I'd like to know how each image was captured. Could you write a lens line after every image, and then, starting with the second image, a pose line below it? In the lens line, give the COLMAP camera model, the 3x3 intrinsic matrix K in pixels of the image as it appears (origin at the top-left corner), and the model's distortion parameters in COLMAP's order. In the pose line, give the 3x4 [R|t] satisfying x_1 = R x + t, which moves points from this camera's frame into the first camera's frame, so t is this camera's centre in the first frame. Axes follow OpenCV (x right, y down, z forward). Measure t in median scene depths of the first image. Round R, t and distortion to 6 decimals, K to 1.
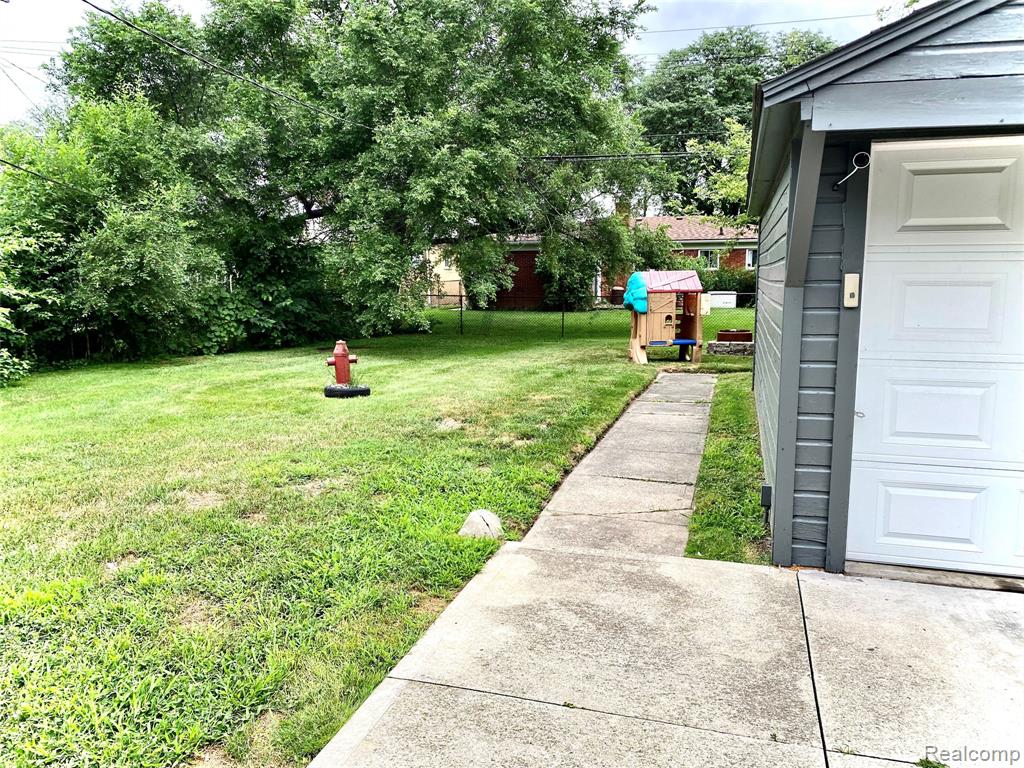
lens RADIAL K [[791.4, 0, 506.8], [0, 791.4, 384.7], [0, 0, 1]] dist [0.029360, -0.028419]
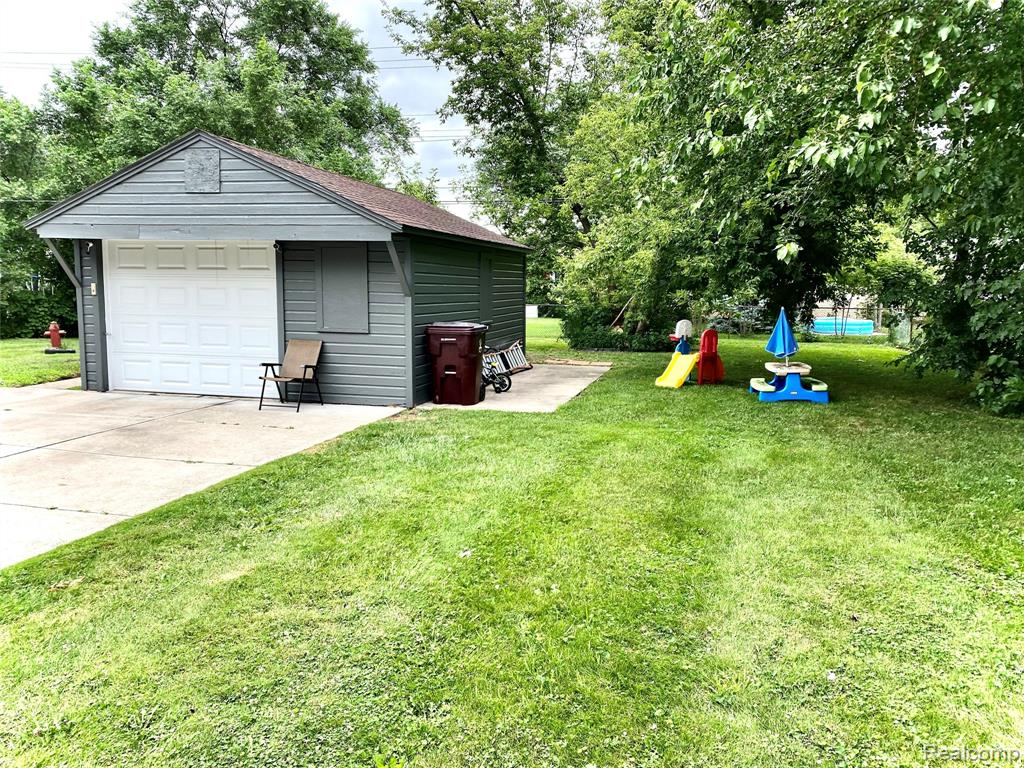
lens RADIAL K [[791.4, 0, 518.9], [0, 791.4, 383.4], [0, 0, 1]] dist [0.029360, -0.028419]
pose [[0.999198, 0.008316, 0.039177, 0.496122], [-0.007537, 0.999772, -0.019970, 0.071296], [-0.039334, 0.019658, 0.999033, -0.511886]]
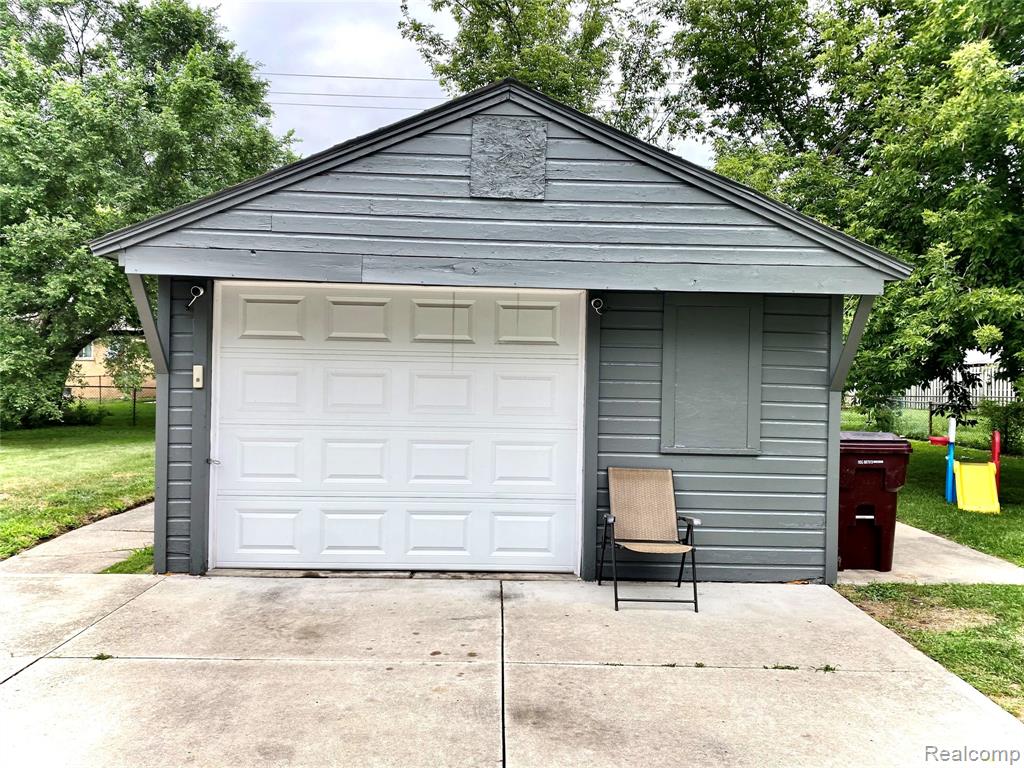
lens RADIAL K [[791.4, 0, 510.2], [0, 791.4, 382.7], [0, 0, 1]] dist [0.029360, -0.028419]
pose [[0.952082, 0.013994, 0.305524, 0.143730], [0.024716, 0.992165, -0.122464, 0.023767], [-0.304844, 0.124147, 0.944276, -0.154875]]
